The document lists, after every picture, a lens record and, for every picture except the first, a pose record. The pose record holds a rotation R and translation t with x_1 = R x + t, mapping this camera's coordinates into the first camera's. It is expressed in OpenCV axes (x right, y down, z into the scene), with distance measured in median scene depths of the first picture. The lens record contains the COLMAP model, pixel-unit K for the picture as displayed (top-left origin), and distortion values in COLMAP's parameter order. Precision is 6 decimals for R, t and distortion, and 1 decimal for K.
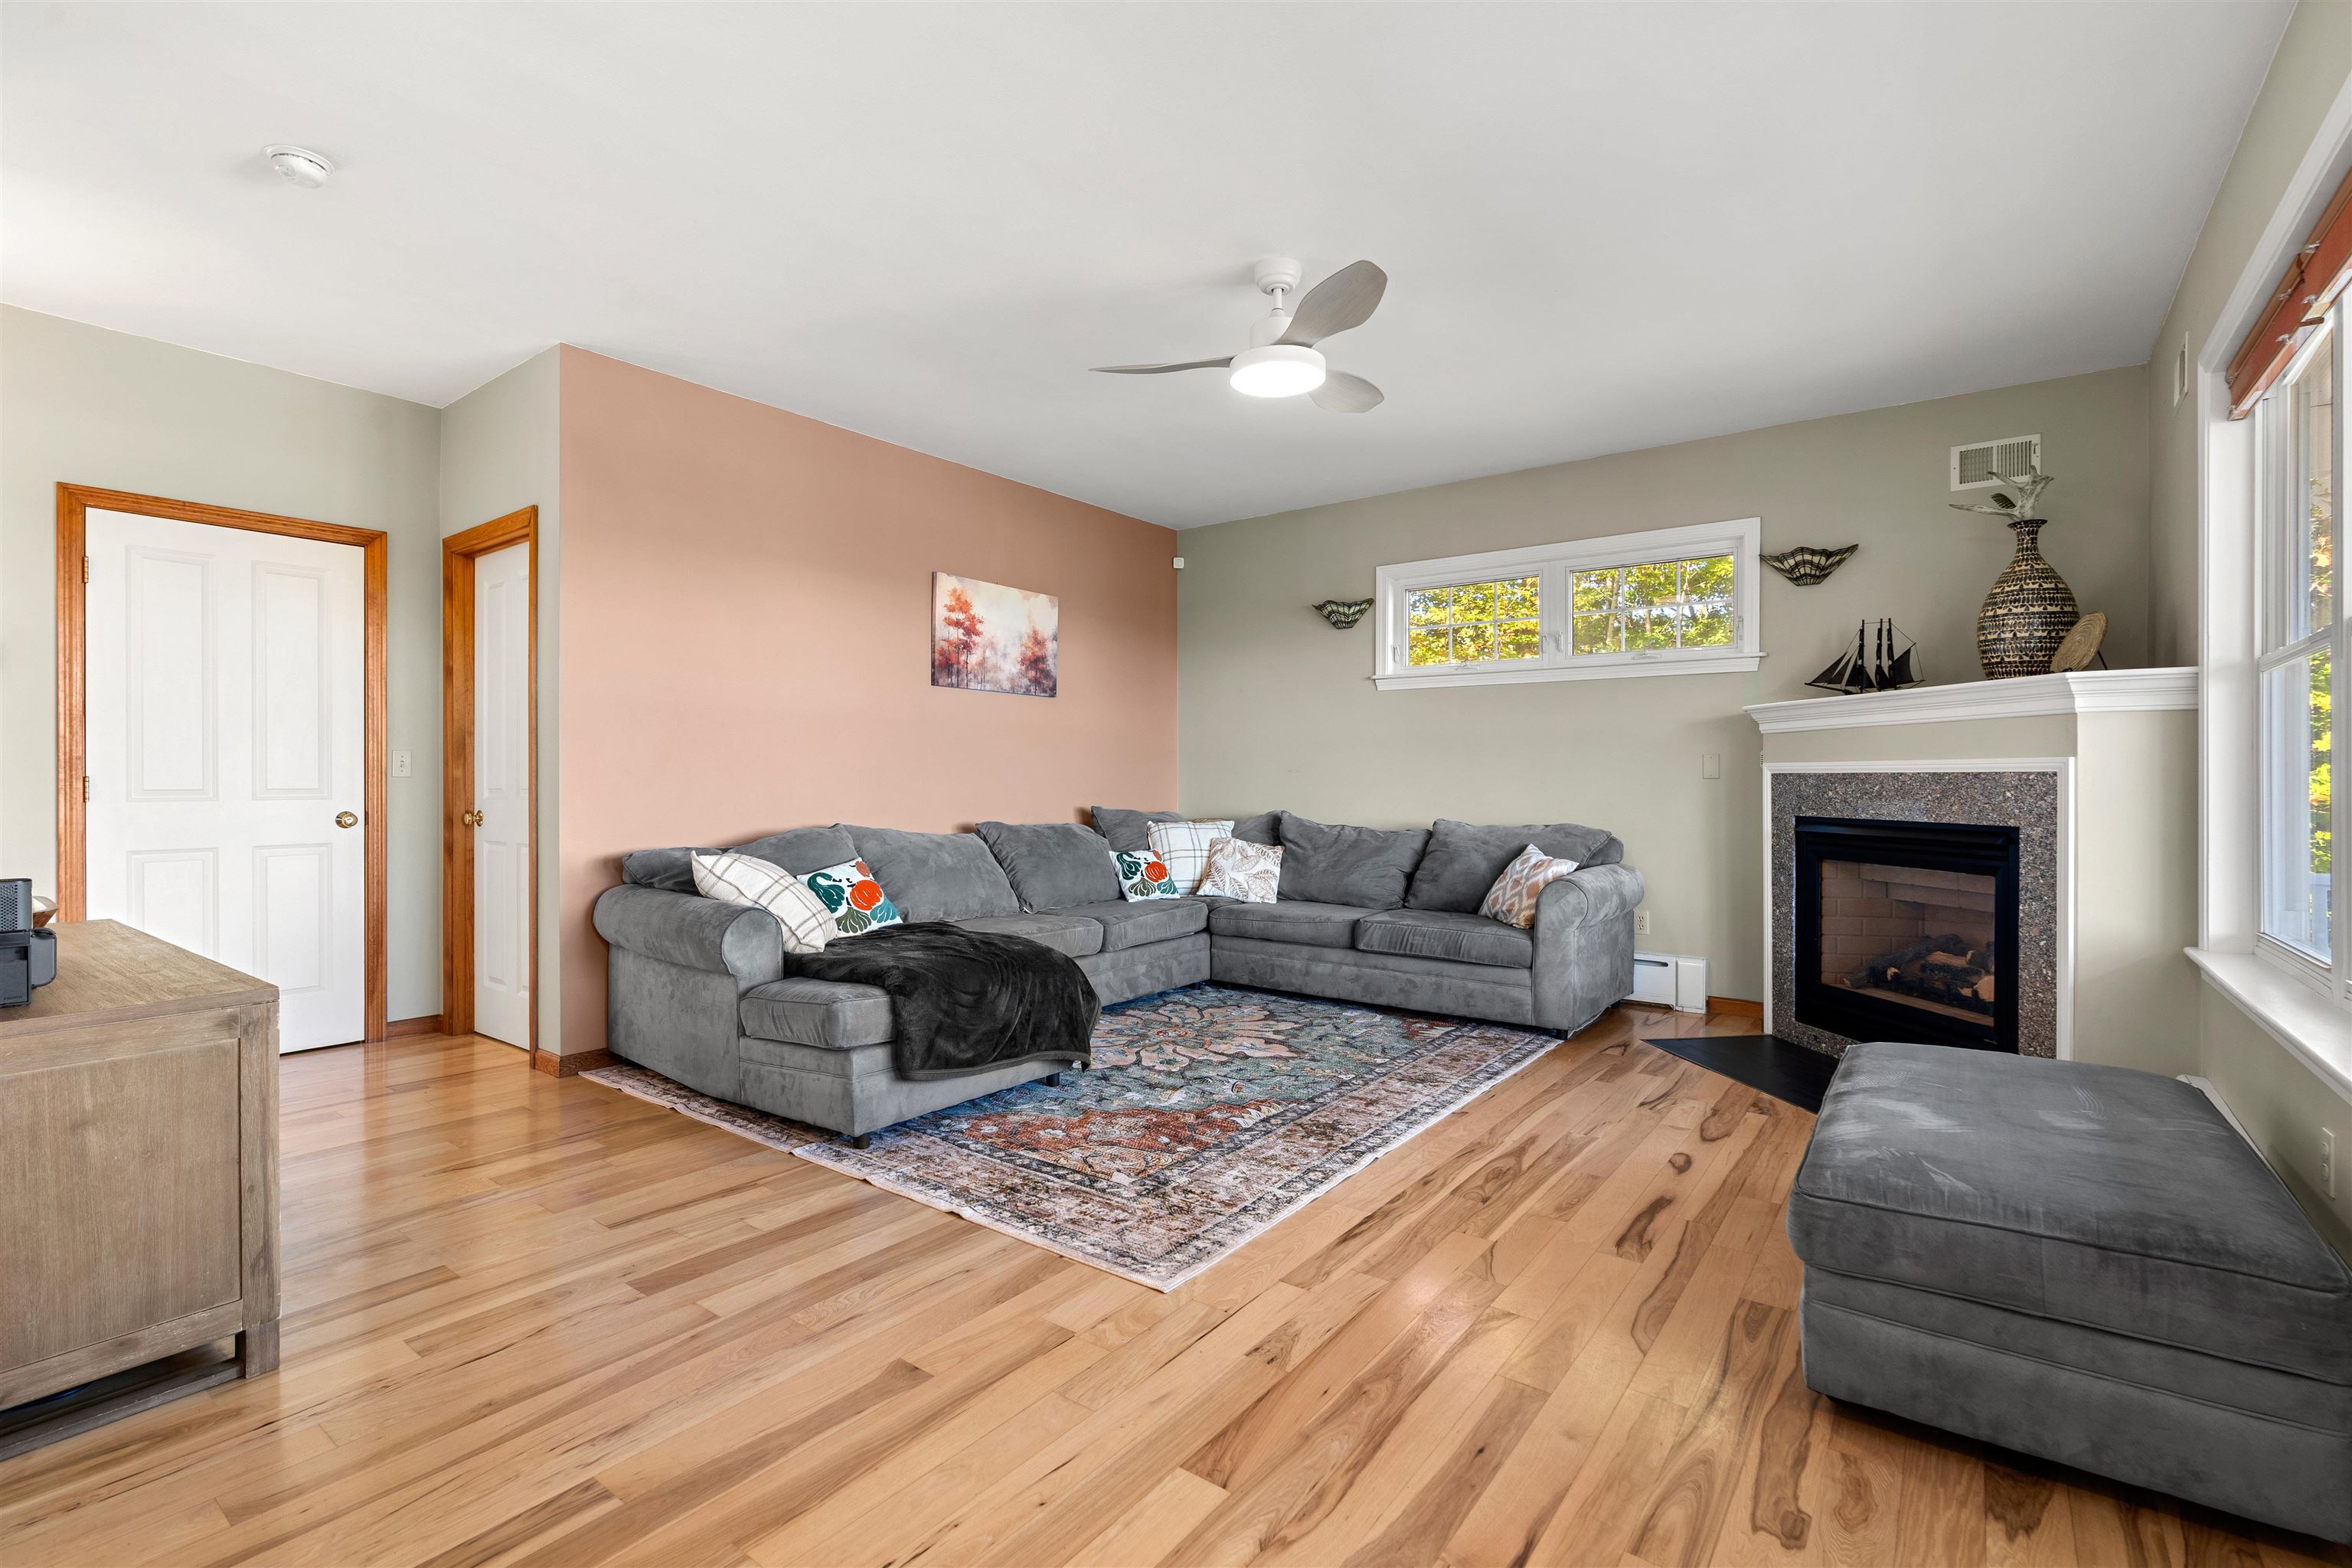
lens RADIAL K [[1068.5, 0, 1169.1], [0, 1068.5, 784.9], [0, 0, 1]] dist [-0.004263, 0.002413]
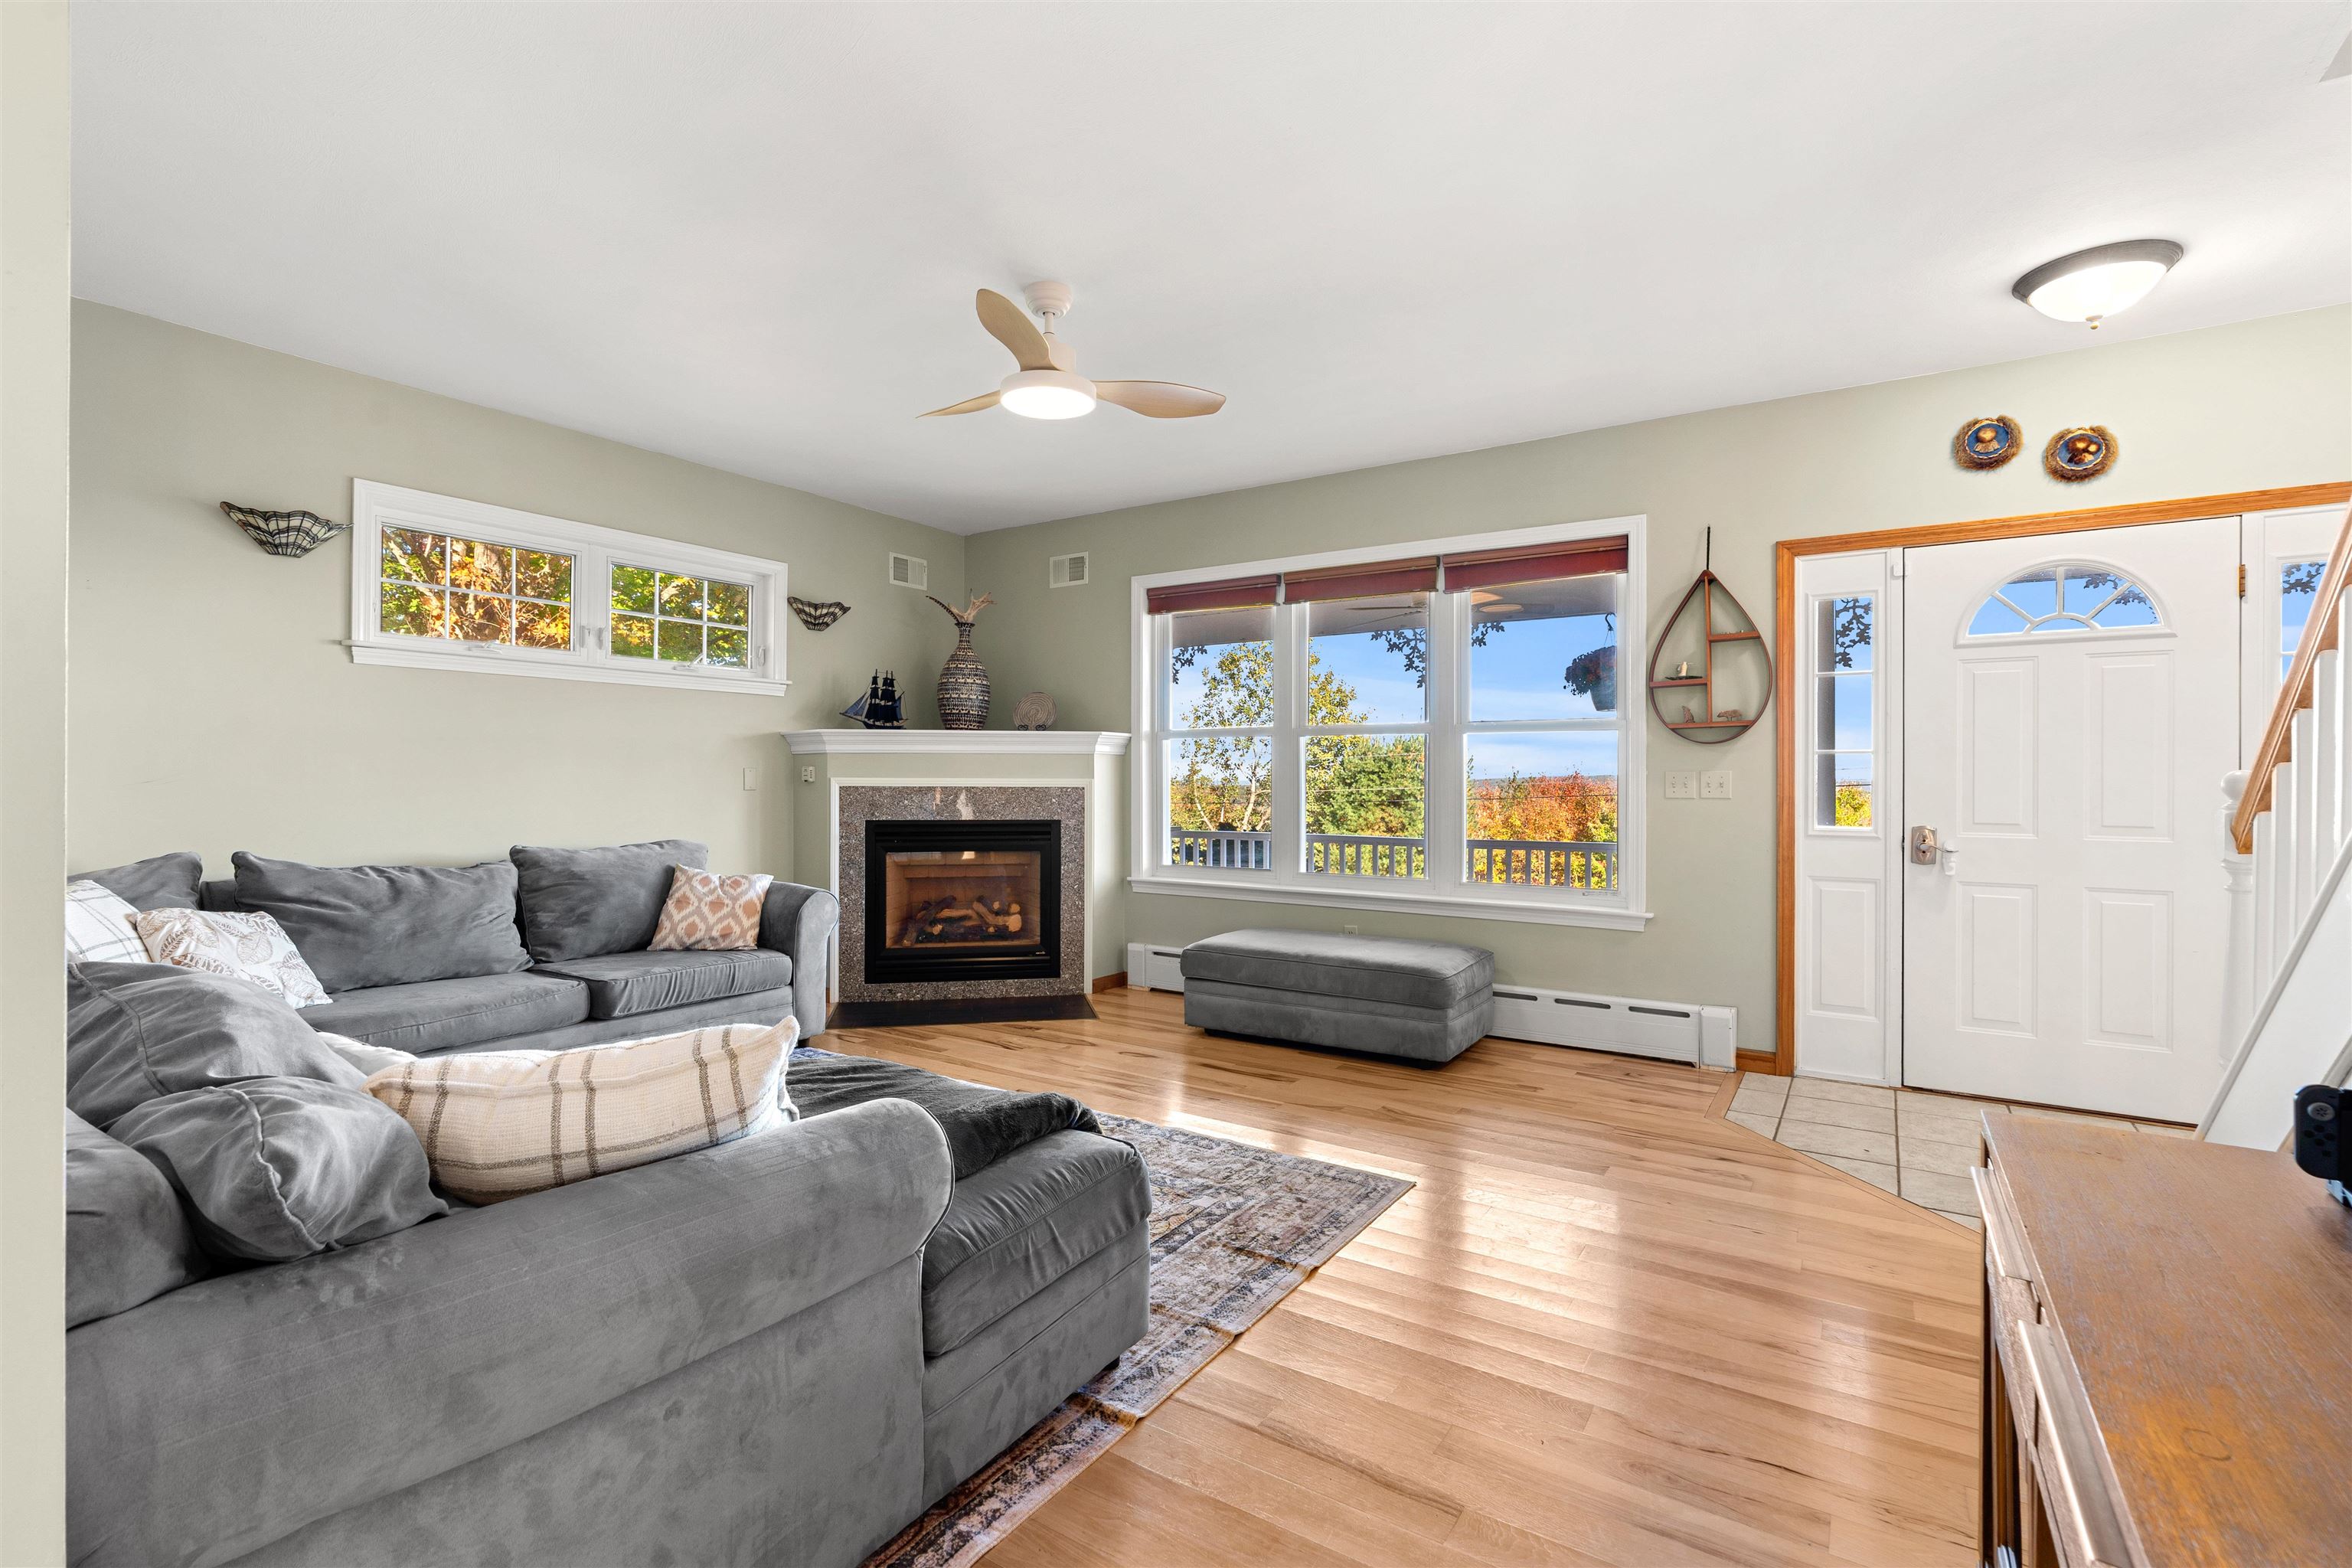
lens RADIAL K [[1068.5, 0, 1181.2], [0, 1068.5, 780.9], [0, 0, 1]] dist [-0.004263, 0.002413]
pose [[-0.072879, -0.004595, 0.997330, -0.980847], [0.001484, 0.999988, 0.004716, -0.032409], [-0.997340, 0.001823, -0.072872, 1.023268]]
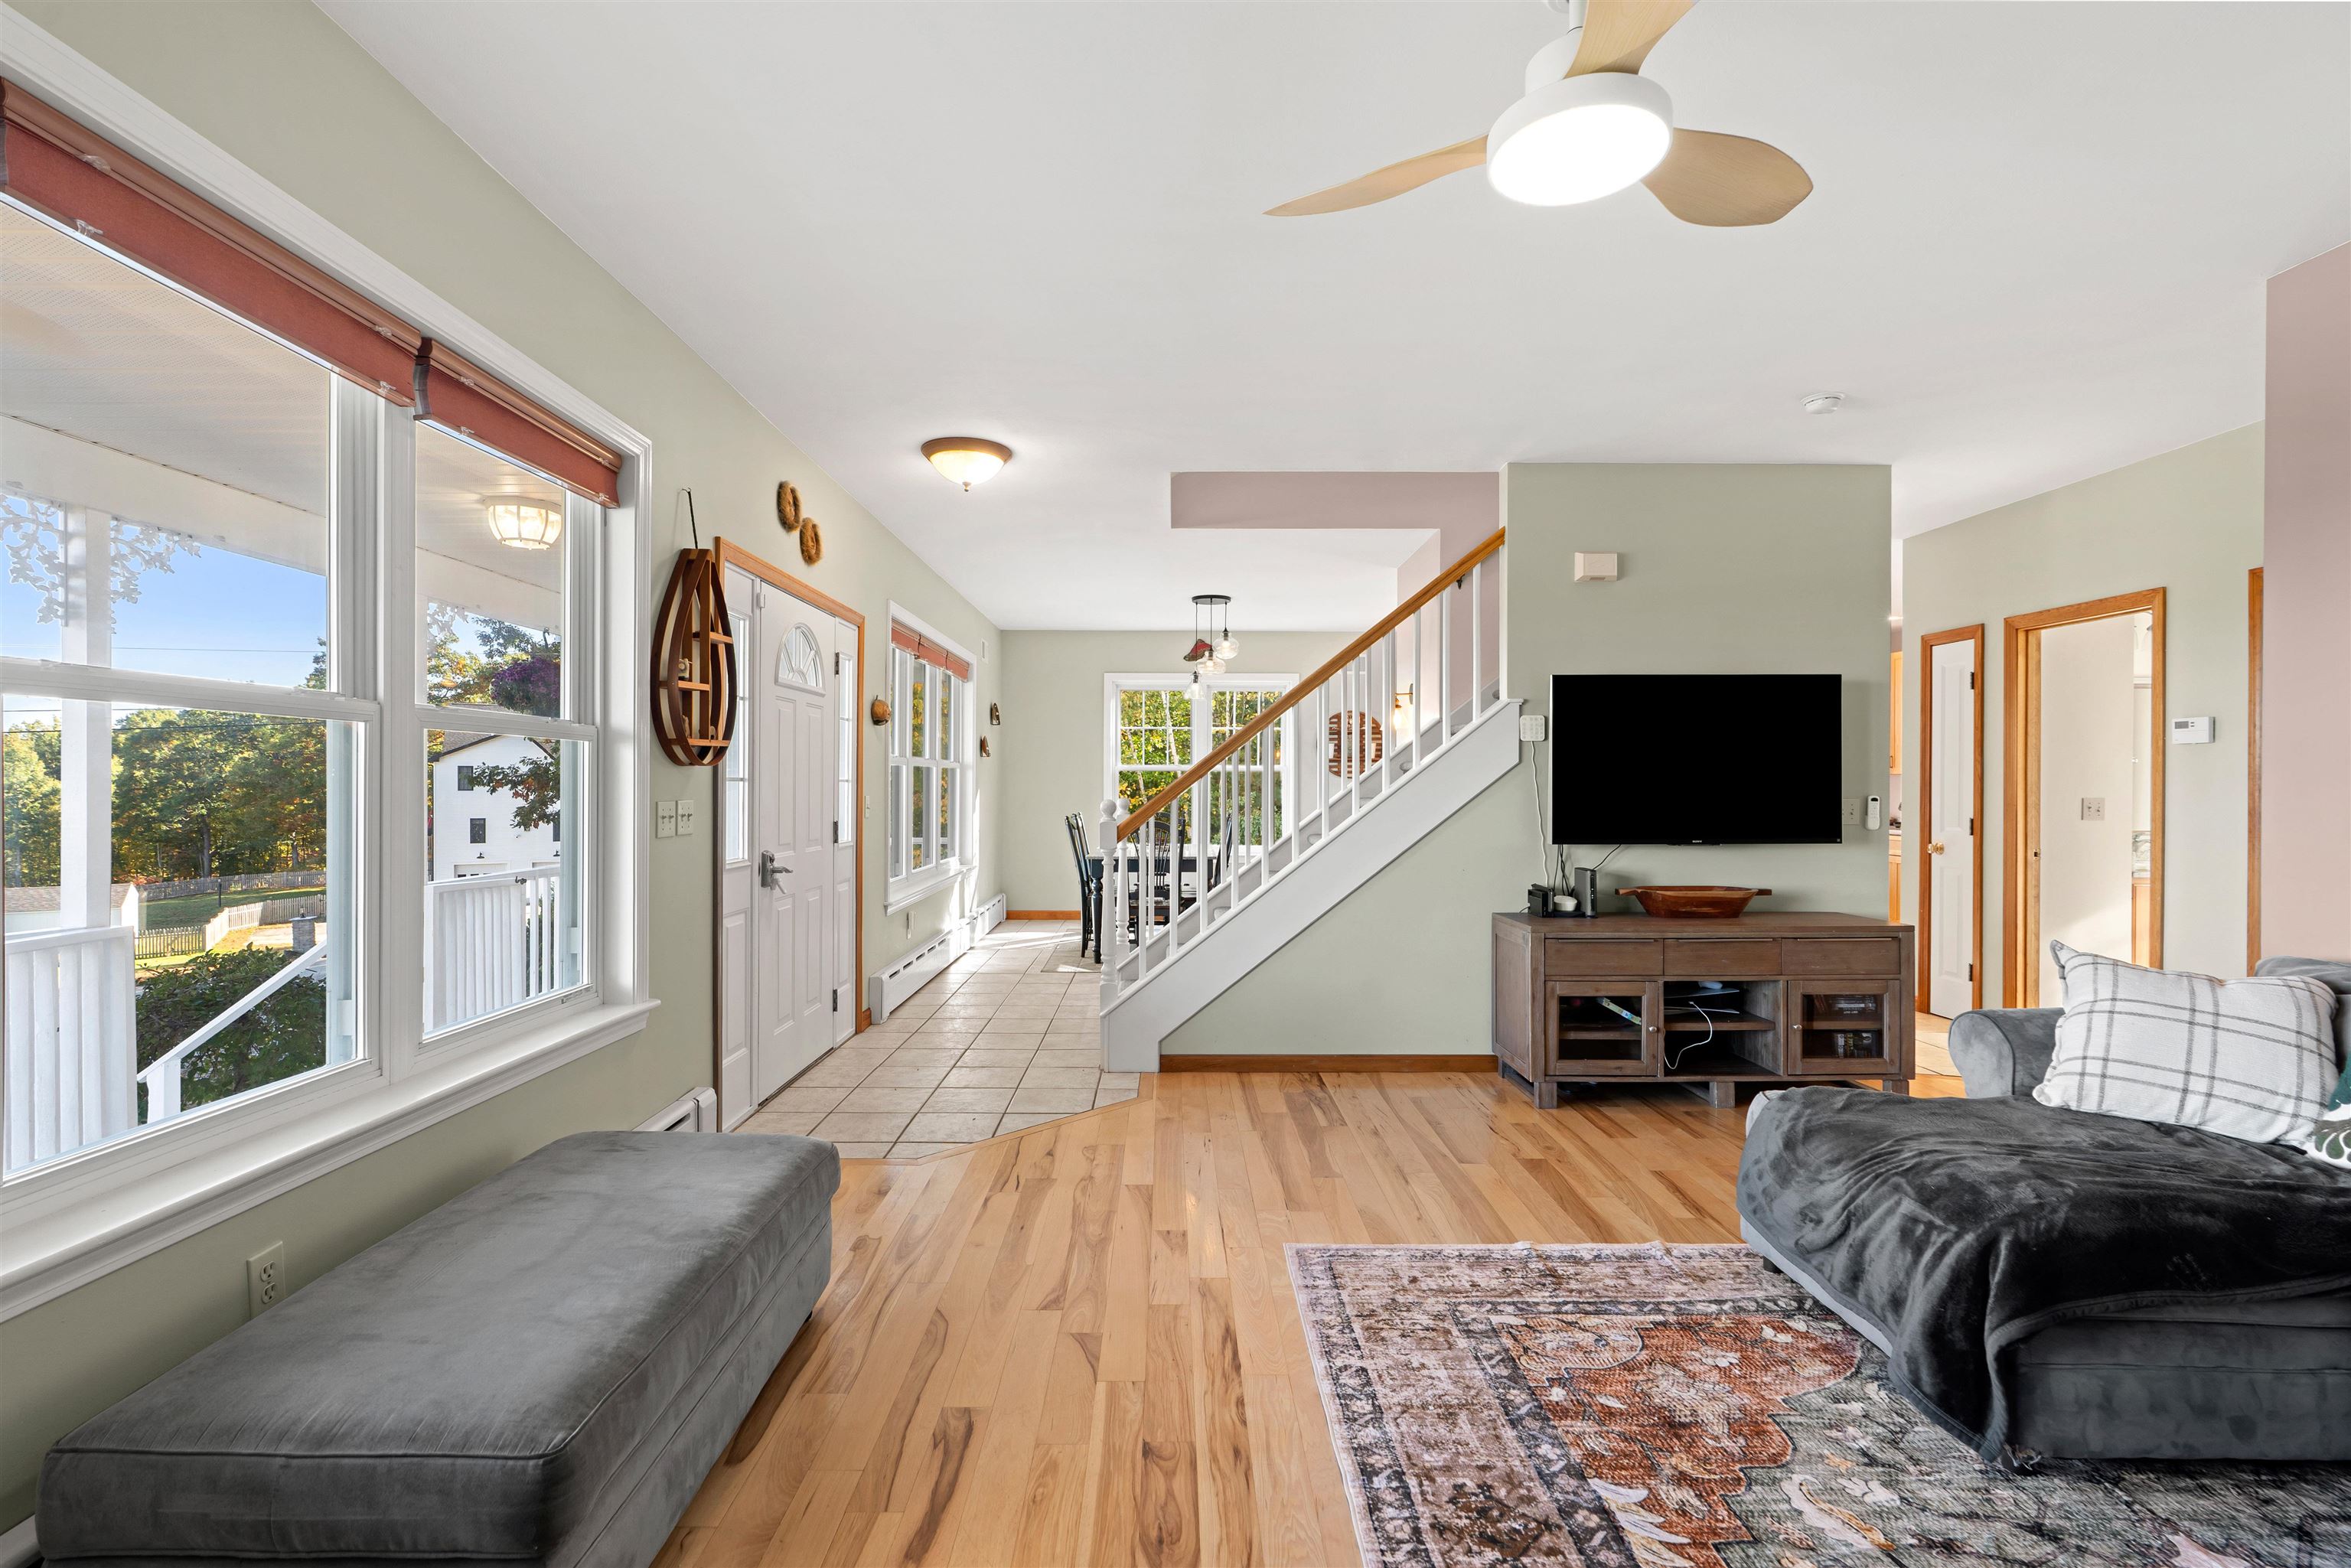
lens RADIAL K [[1068.0, 0, 1183.9], [0, 1068.0, 781.0], [0, 0, 1]] dist [-0.004263, 0.002413]
pose [[-0.786522, -0.004466, -0.617546, 0.651991], [-0.007385, 0.999970, 0.002174, -0.063114], [0.617518, 0.006270, -0.786532, 1.417962]]
